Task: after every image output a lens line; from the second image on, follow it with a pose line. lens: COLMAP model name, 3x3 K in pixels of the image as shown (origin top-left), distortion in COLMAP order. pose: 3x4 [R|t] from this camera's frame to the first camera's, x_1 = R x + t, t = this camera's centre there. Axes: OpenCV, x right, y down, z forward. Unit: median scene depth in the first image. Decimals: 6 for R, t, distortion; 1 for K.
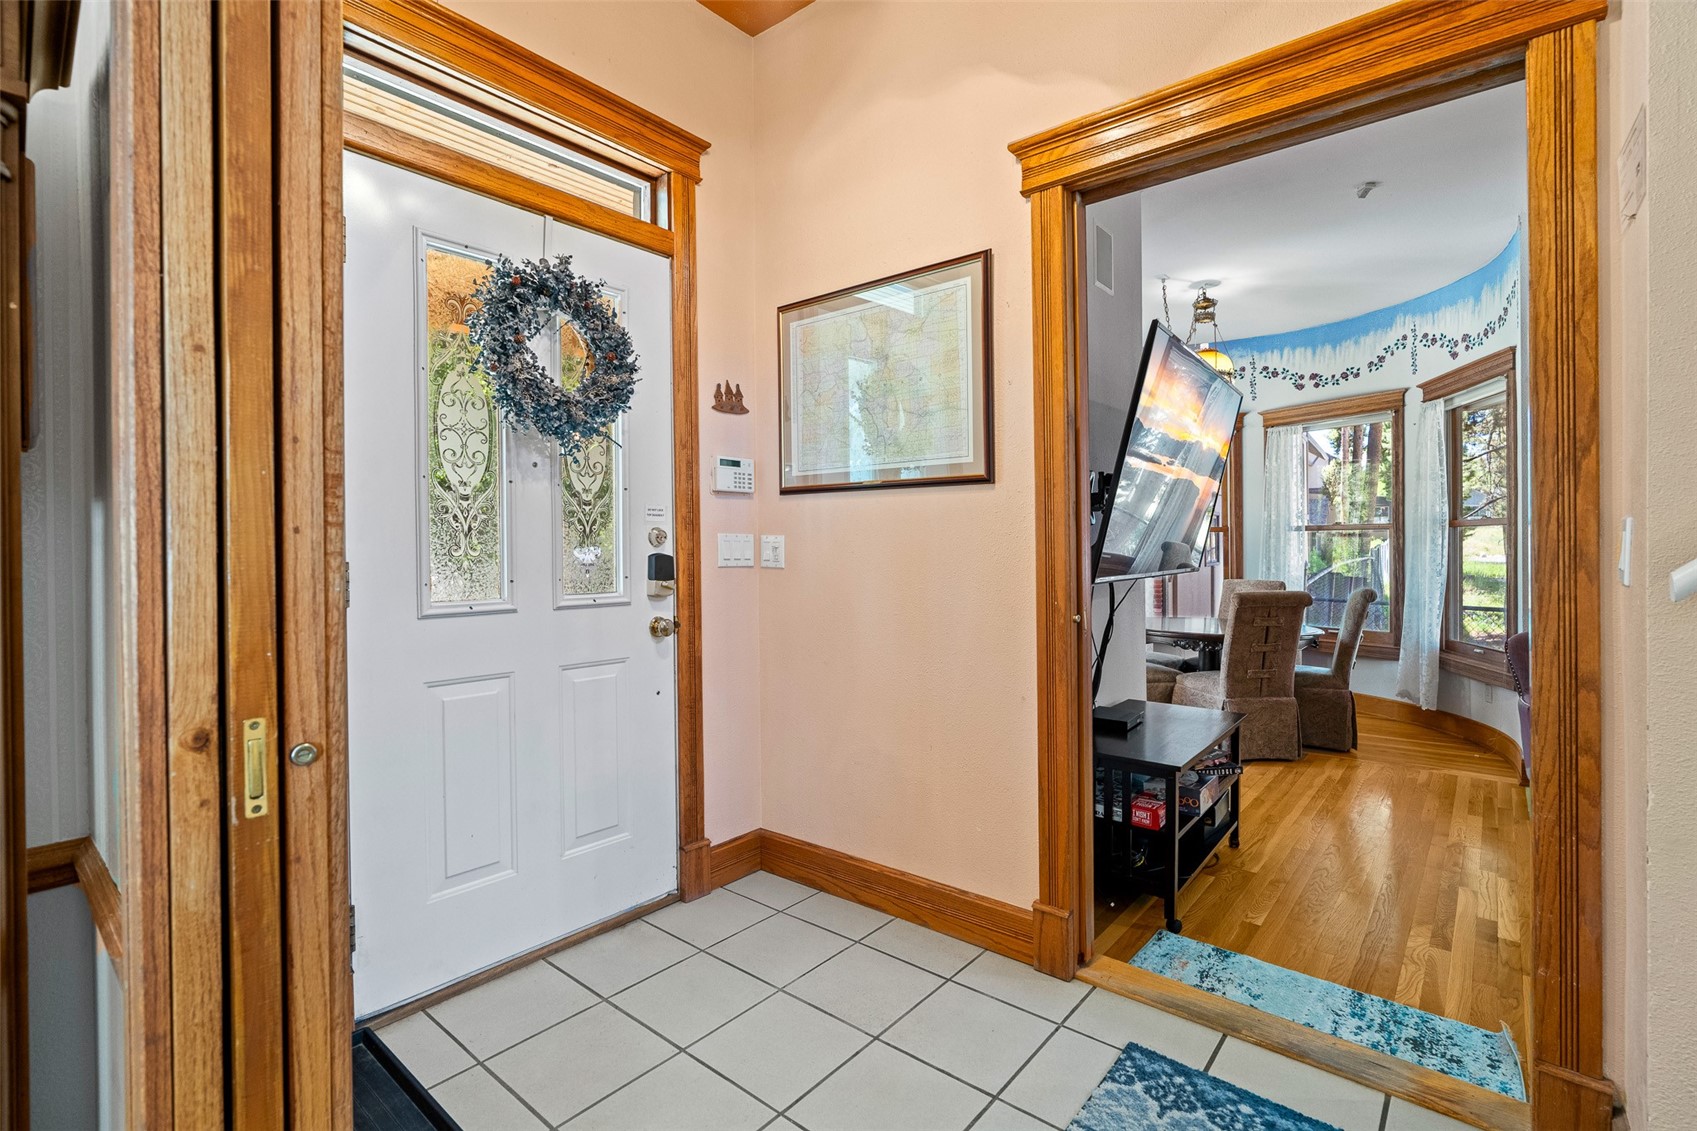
lens RADIAL K [[760.9, 0, 848.5], [0, 760.9, 565.5], [0, 0, 1]] dist [-0.003507, -0.000032]
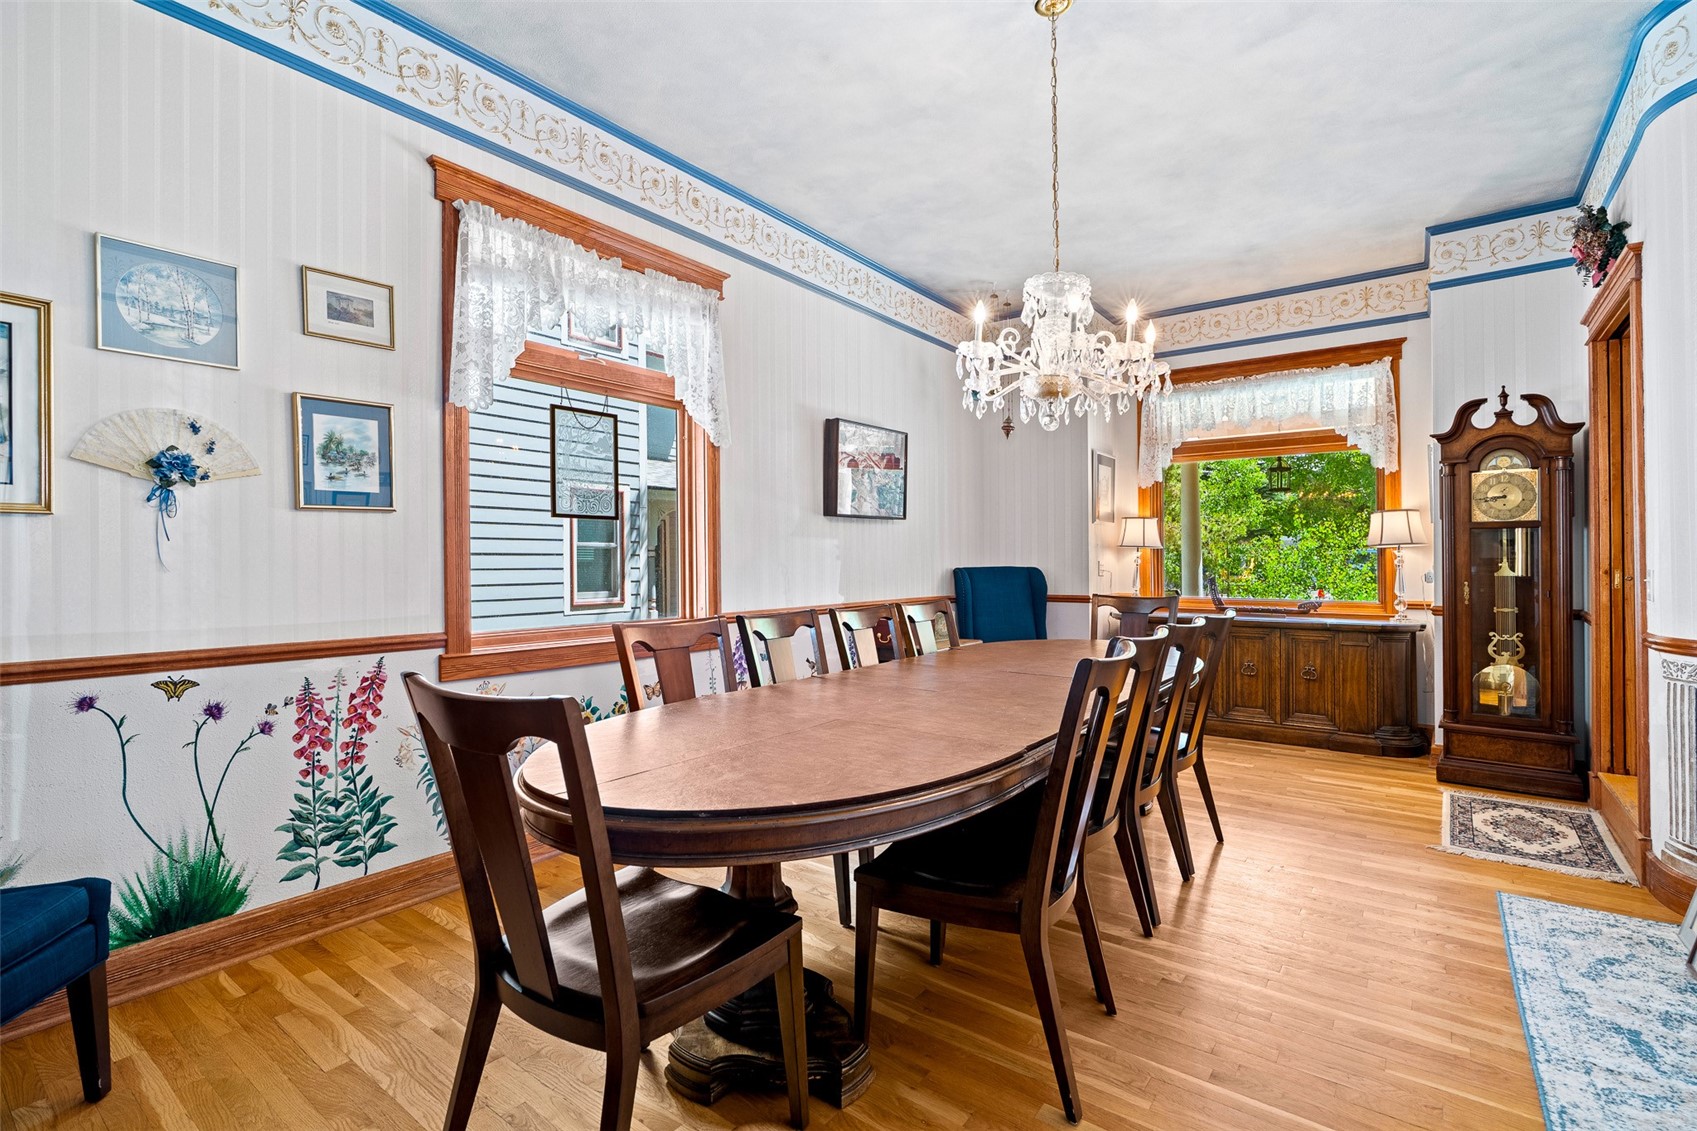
lens RADIAL K [[760.9, 0, 848.5], [0, 760.9, 565.5], [0, 0, 1]] dist [-0.003507, -0.000032]
pose [[0.053240, 0.003735, -0.998575, 4.322263], [-0.001517, 0.999992, 0.003659, 0.168338], [0.998581, 0.001320, 0.053245, -4.754498]]
